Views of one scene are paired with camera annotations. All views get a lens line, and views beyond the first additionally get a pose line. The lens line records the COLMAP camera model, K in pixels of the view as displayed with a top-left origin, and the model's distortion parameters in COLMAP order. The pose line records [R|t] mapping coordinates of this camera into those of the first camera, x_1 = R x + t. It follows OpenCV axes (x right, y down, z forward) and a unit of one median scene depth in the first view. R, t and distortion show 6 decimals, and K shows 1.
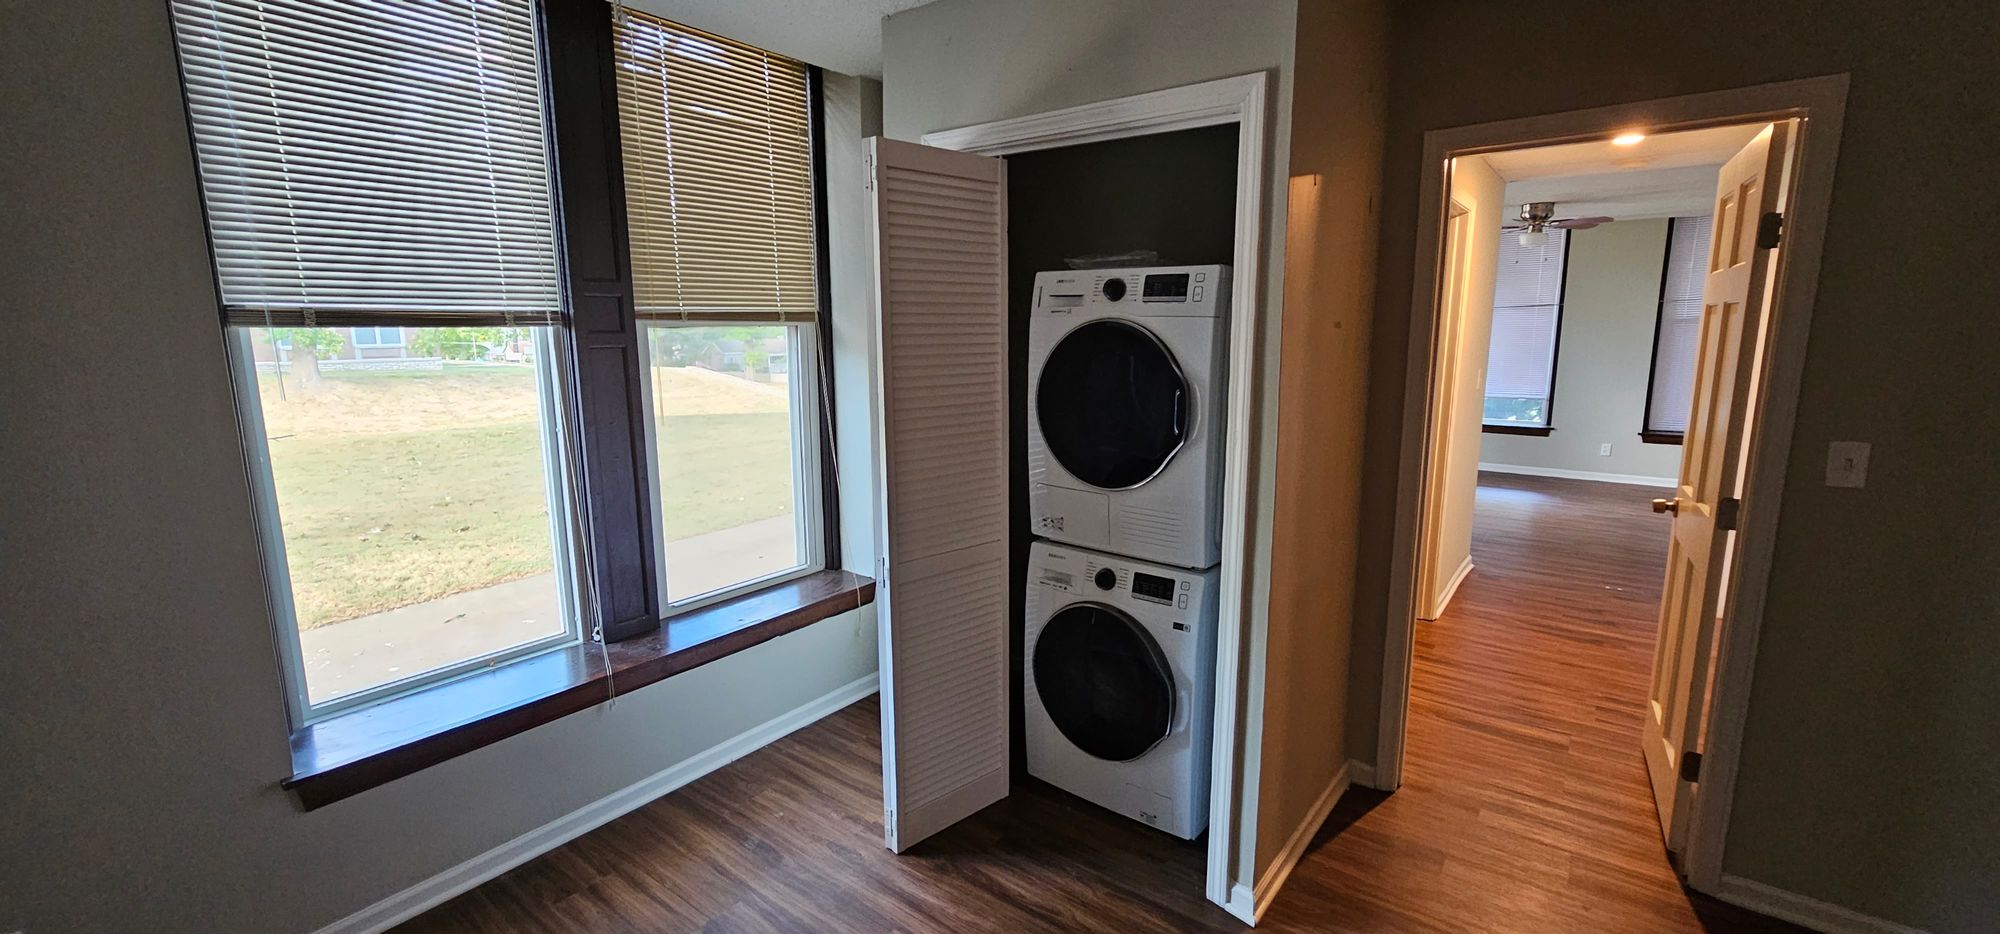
lens RADIAL K [[820.6, 0, 1008.0], [0, 820.6, 463.6], [0, 0, 1]] dist [-0.002074, -0.000249]
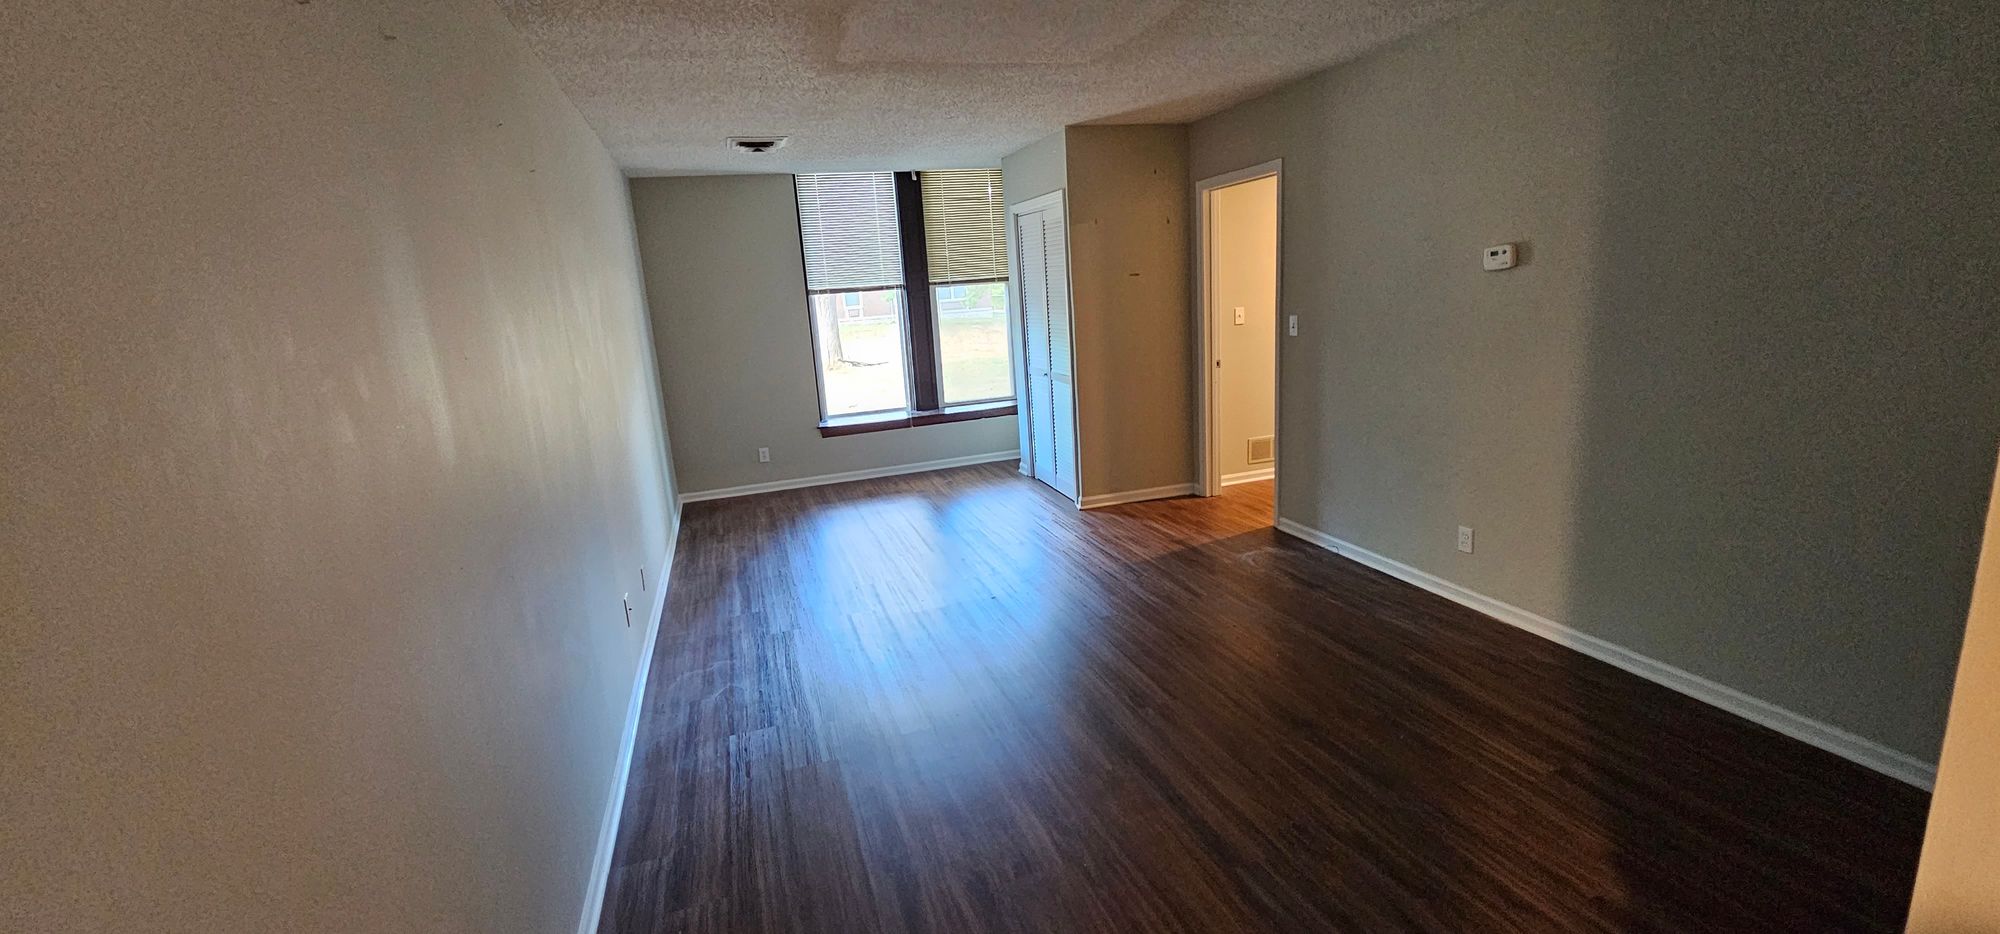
lens RADIAL K [[820.6, 0, 1000.0], [0, 820.6, 465.5], [0, 0, 1]] dist [-0.002074, -0.000249]
pose [[0.822171, 0.074935, -0.564286, 1.217446], [-0.033770, 0.995972, 0.083058, 0.165979], [0.568237, -0.049232, 0.821391, -1.014738]]
